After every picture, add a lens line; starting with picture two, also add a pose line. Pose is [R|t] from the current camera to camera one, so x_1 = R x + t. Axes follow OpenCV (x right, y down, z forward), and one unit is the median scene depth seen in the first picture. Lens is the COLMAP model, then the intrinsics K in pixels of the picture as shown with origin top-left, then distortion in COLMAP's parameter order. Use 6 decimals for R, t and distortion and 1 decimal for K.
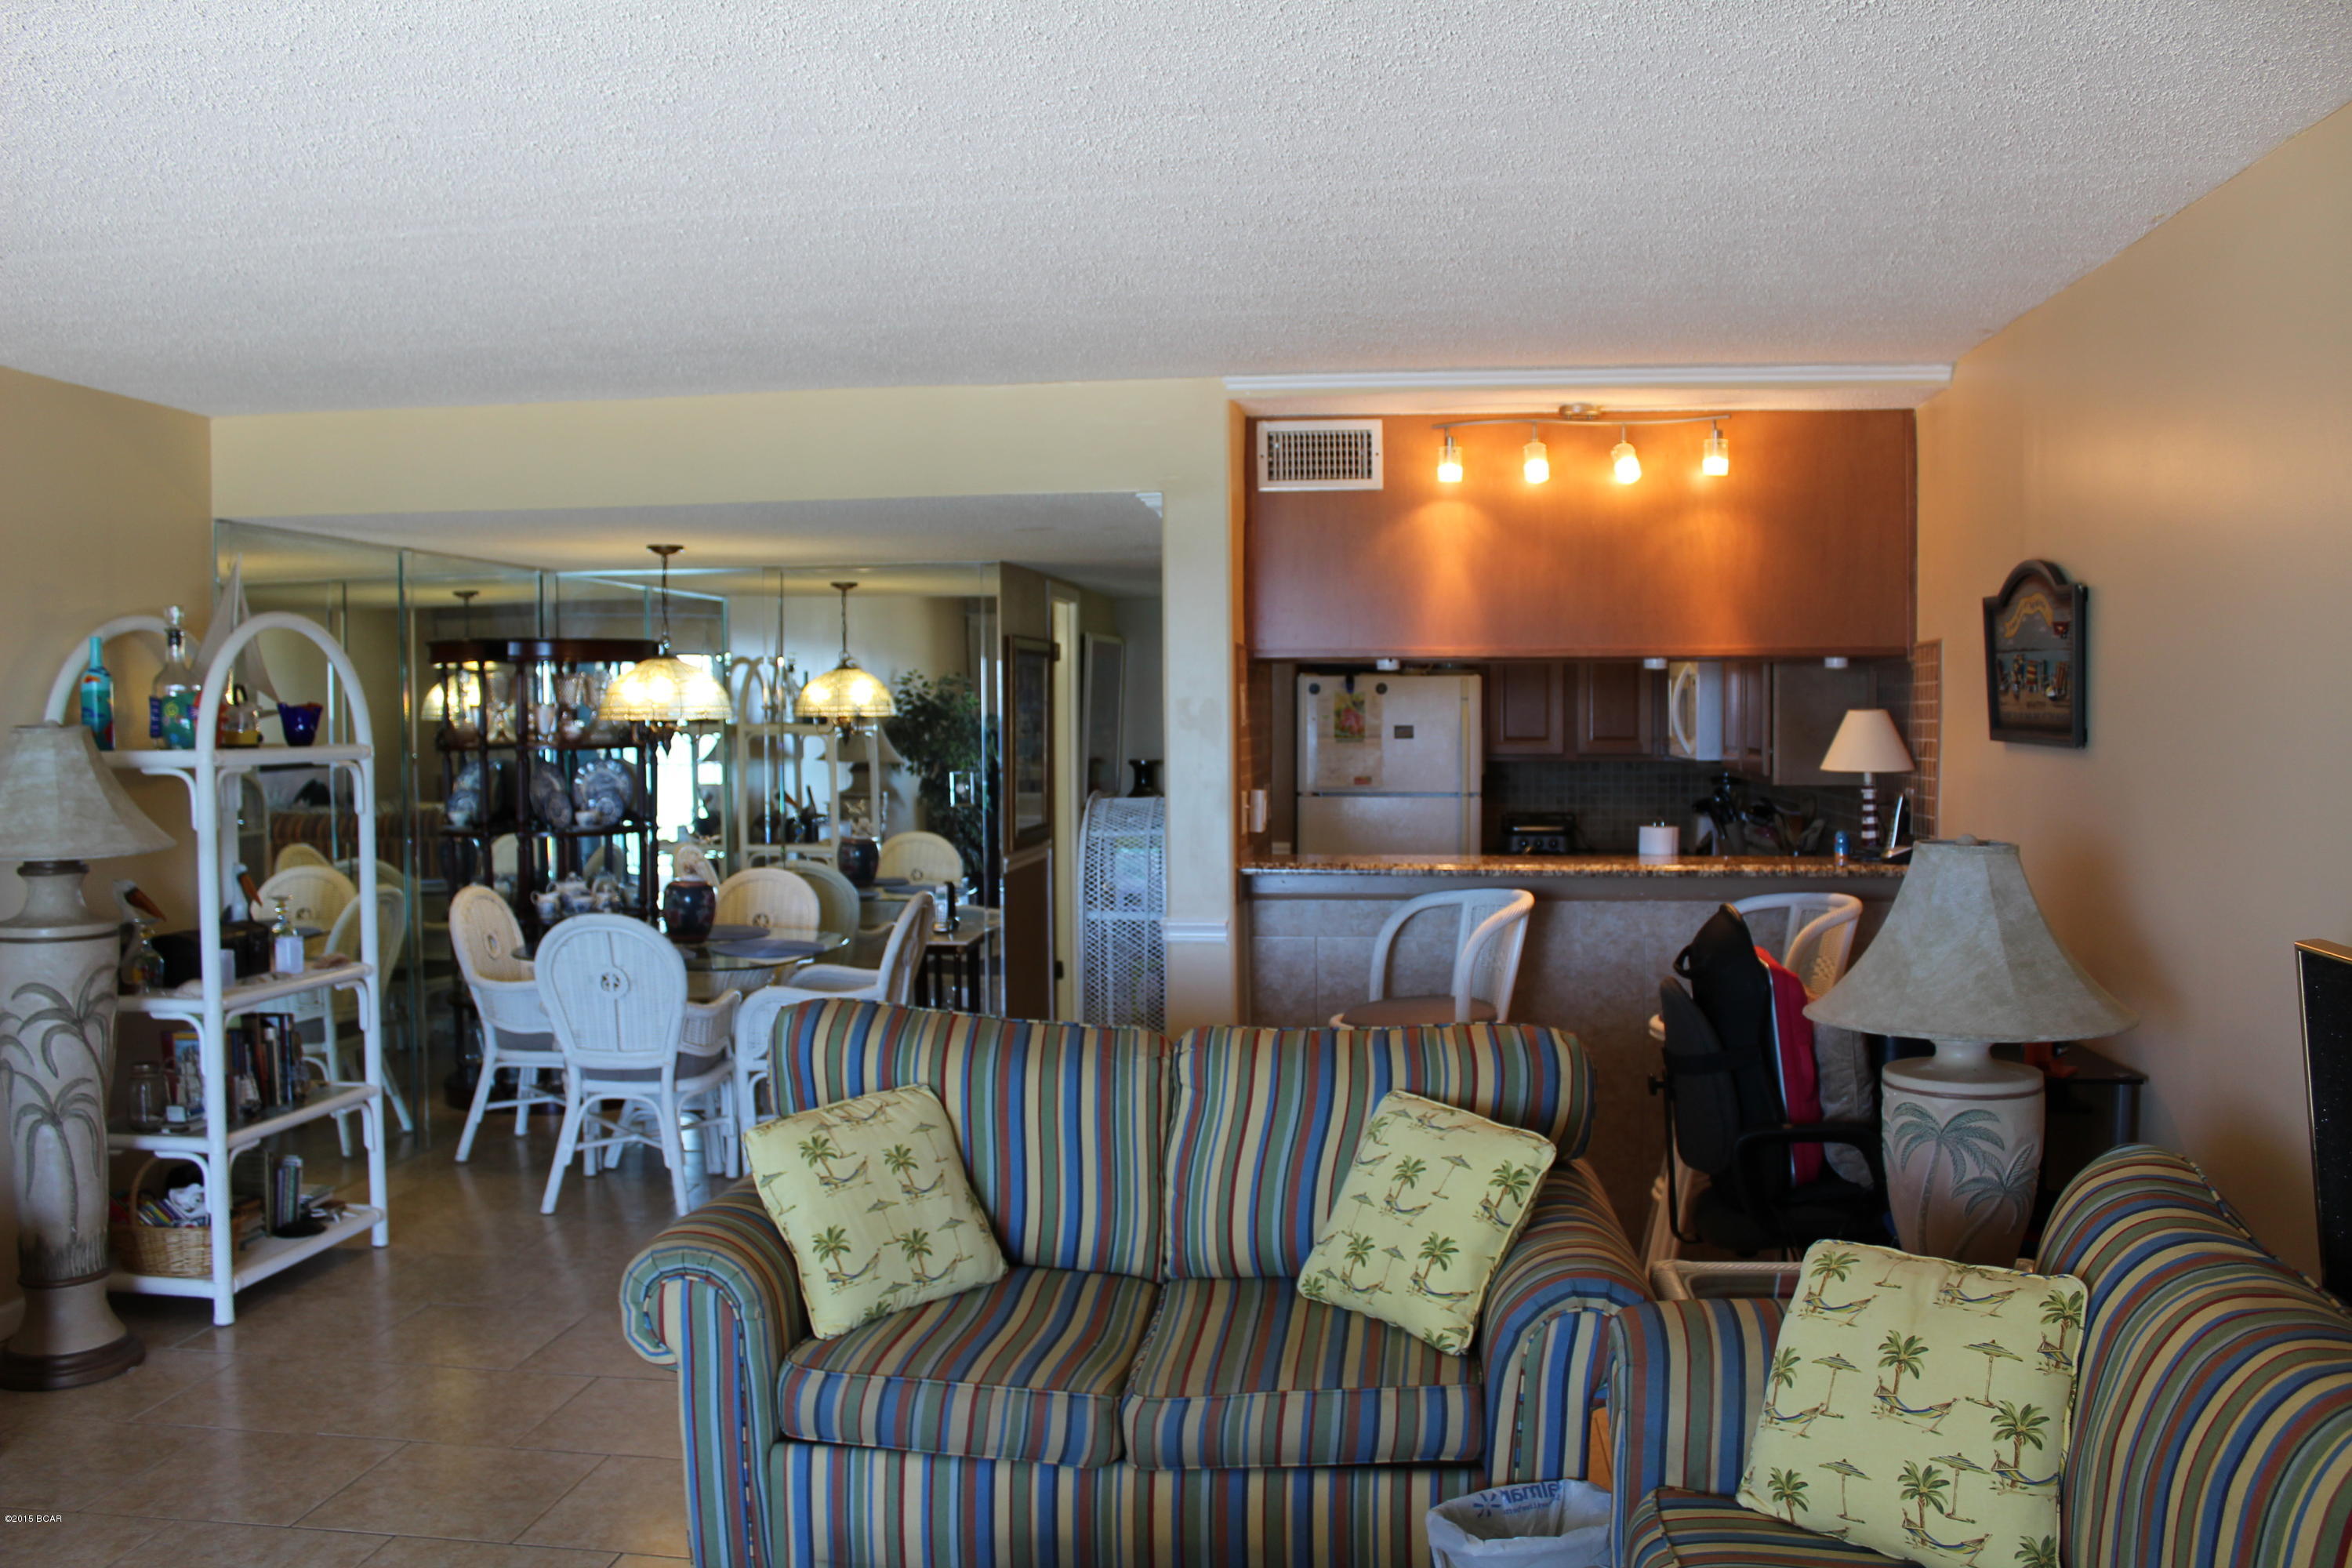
lens RADIAL K [[1931.4, 0, 1176.0], [0, 1931.4, 784.0], [0, 0, 1]] dist [-0.162405, 0.137284]
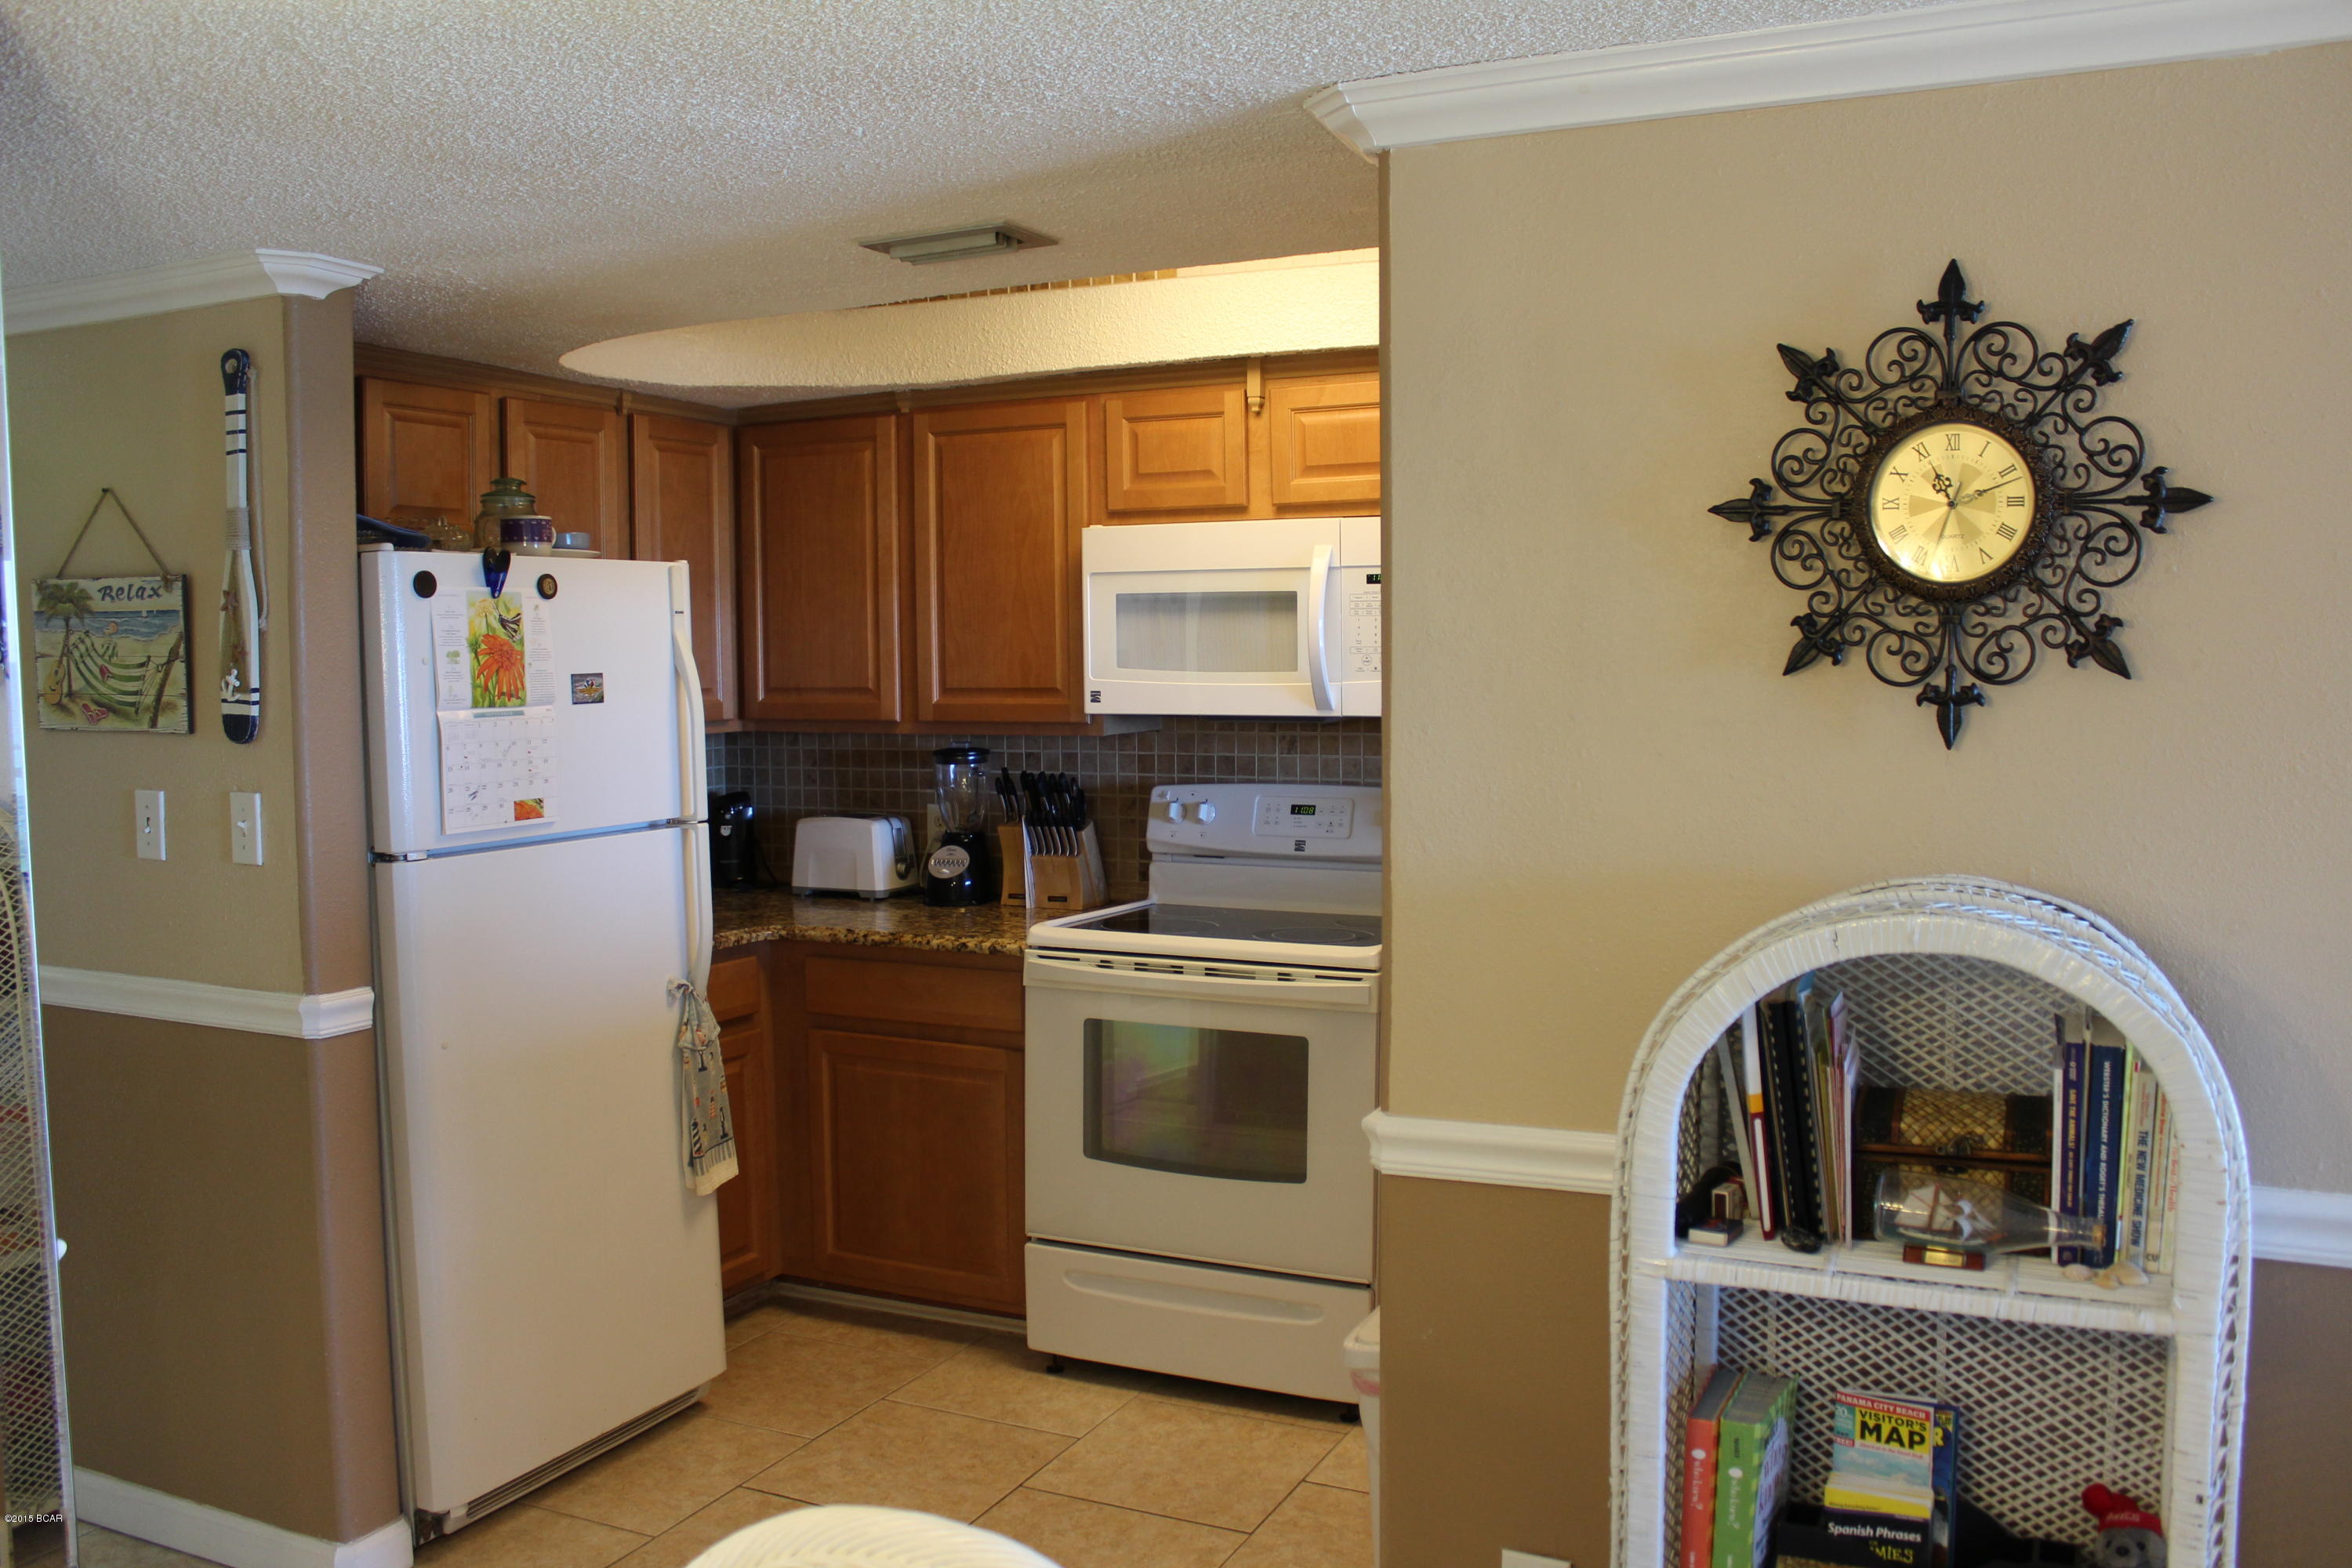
lens RADIAL K [[1931.4, 0, 1176.0], [0, 1931.4, 784.0], [0, 0, 1]] dist [-0.162405, 0.137284]
pose [[0.309696, -0.068949, 0.948332, -0.505965], [0.047132, 0.997255, 0.057114, -0.048901], [-0.949667, 0.027009, 0.312096, 1.521801]]
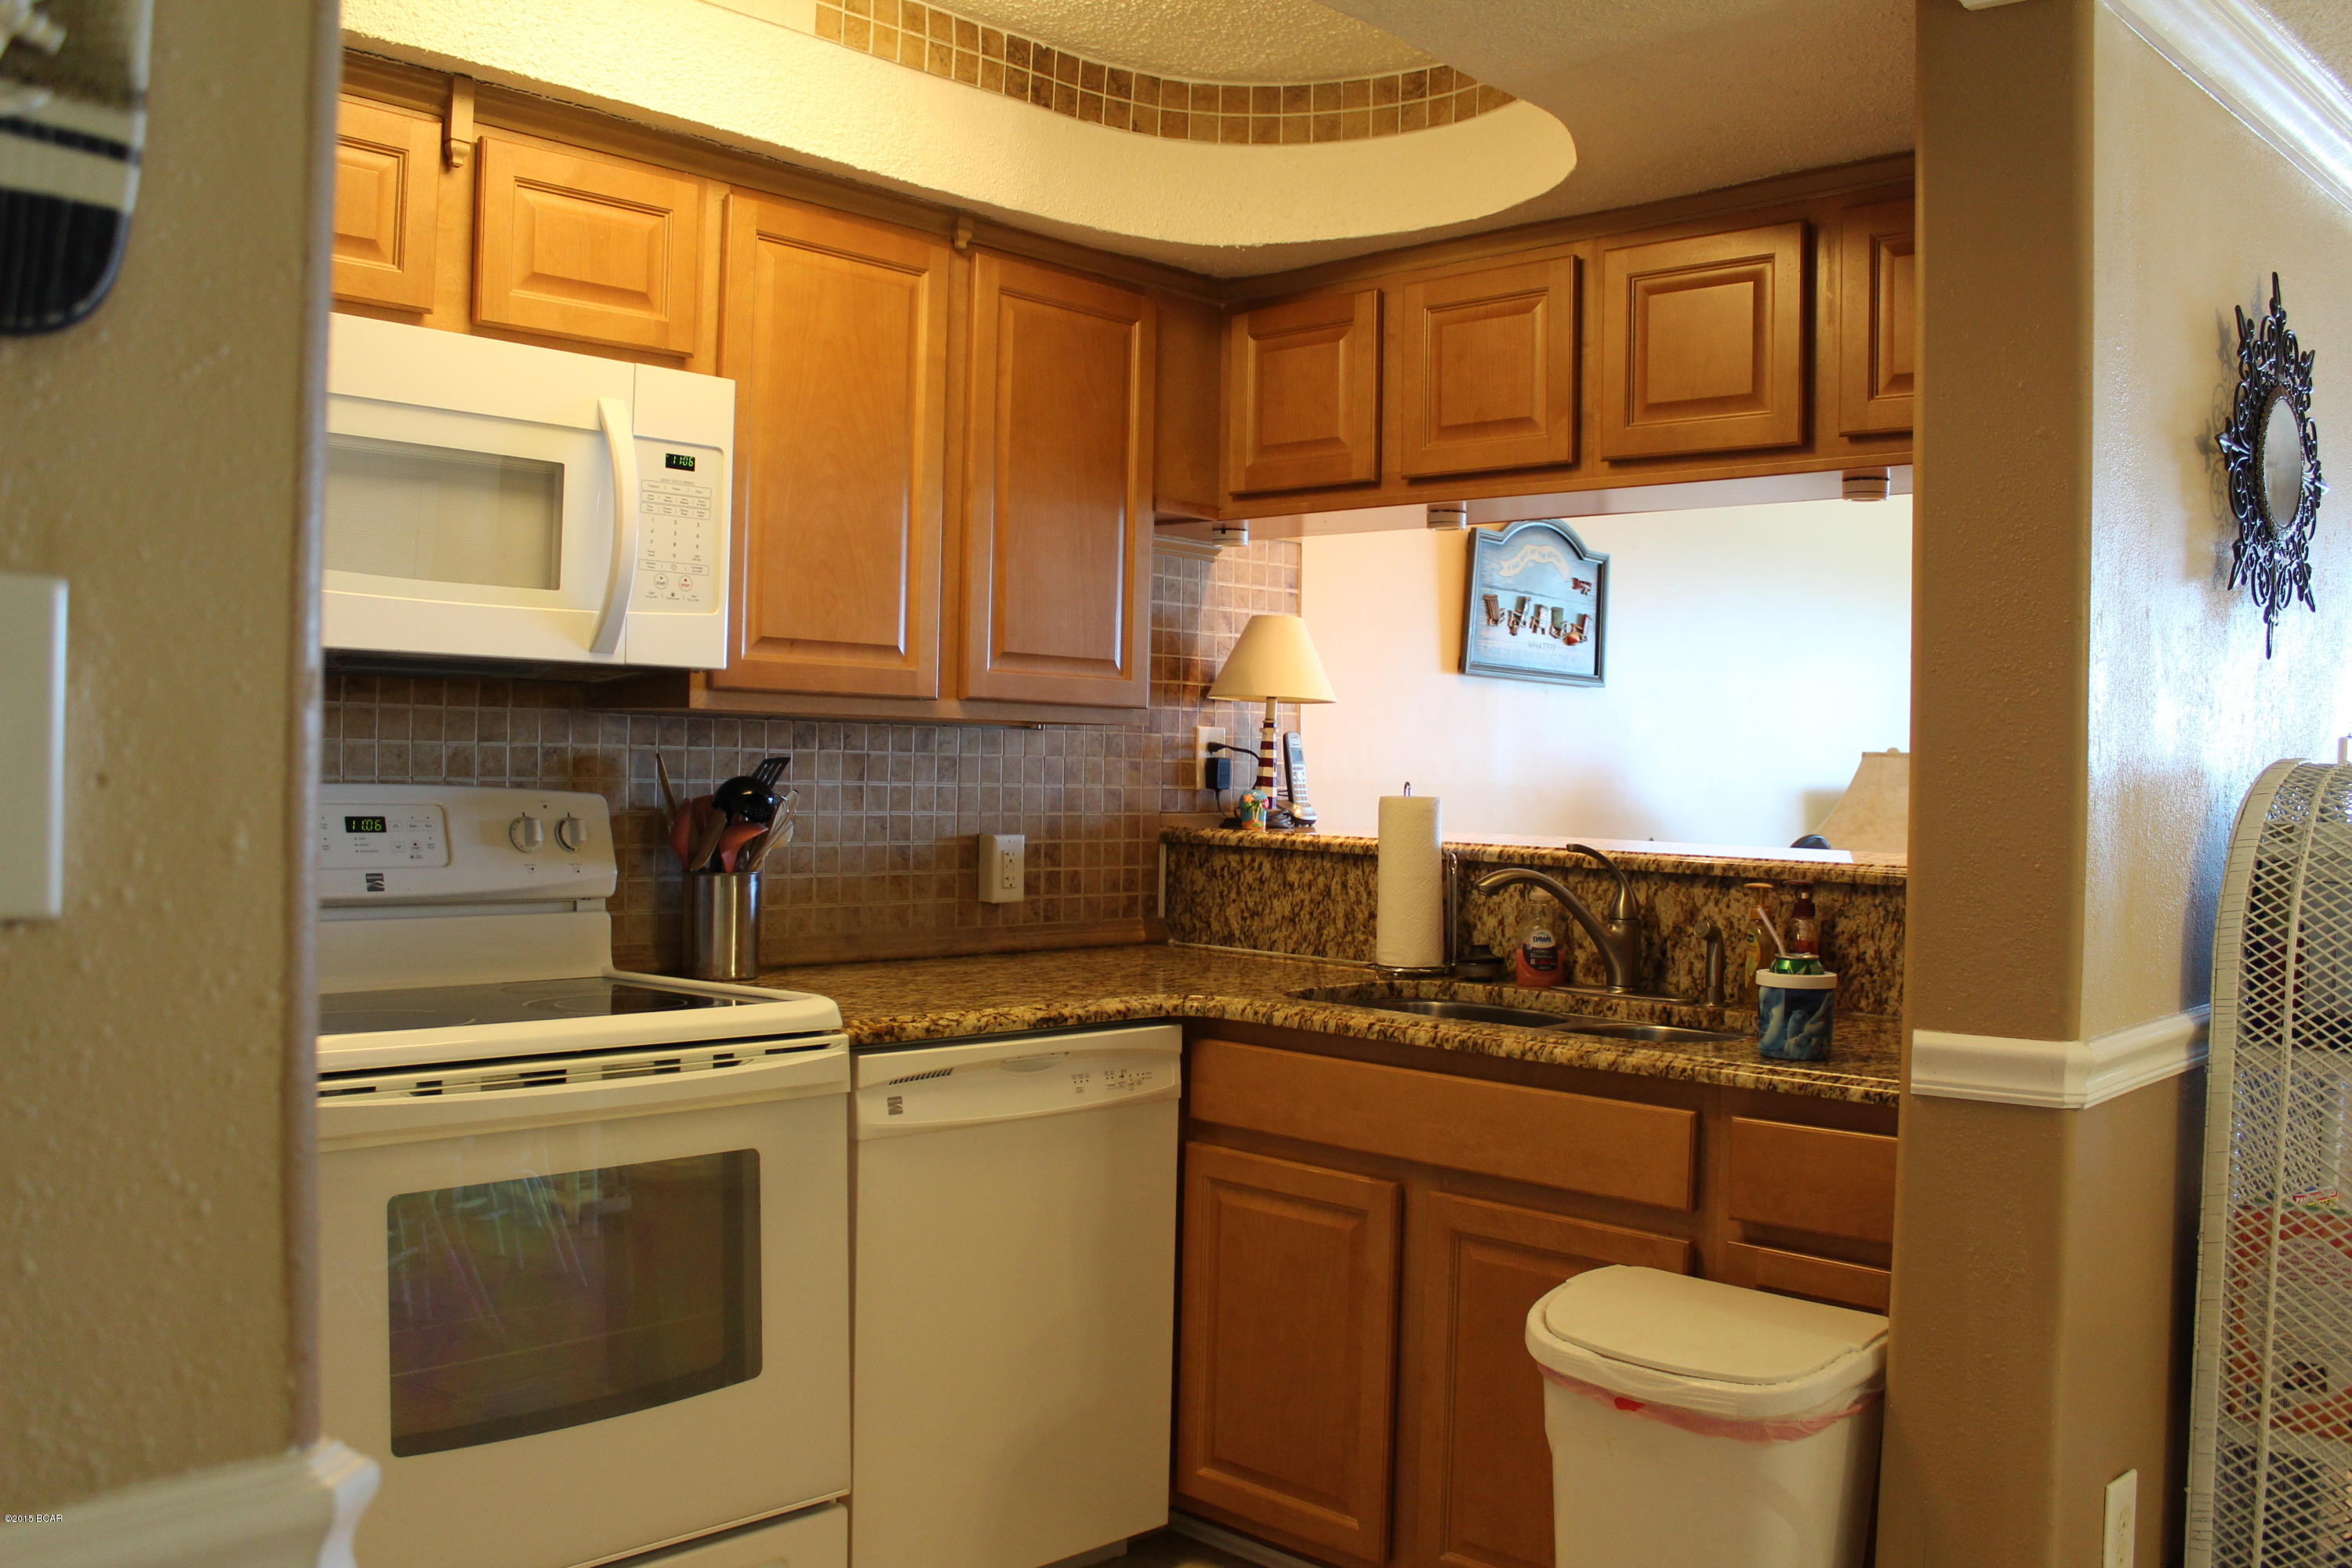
lens RADIAL K [[2034.4, 0, 1176.0], [0, 2034.4, 784.0], [0, 0, 1]] dist [-0.162321, 0.142118]
pose [[-0.804739, -0.020063, 0.593289, -0.082405], [0.003879, 0.999230, 0.039053, -0.008199], [-0.593615, 0.033729, -0.804042, 2.188787]]
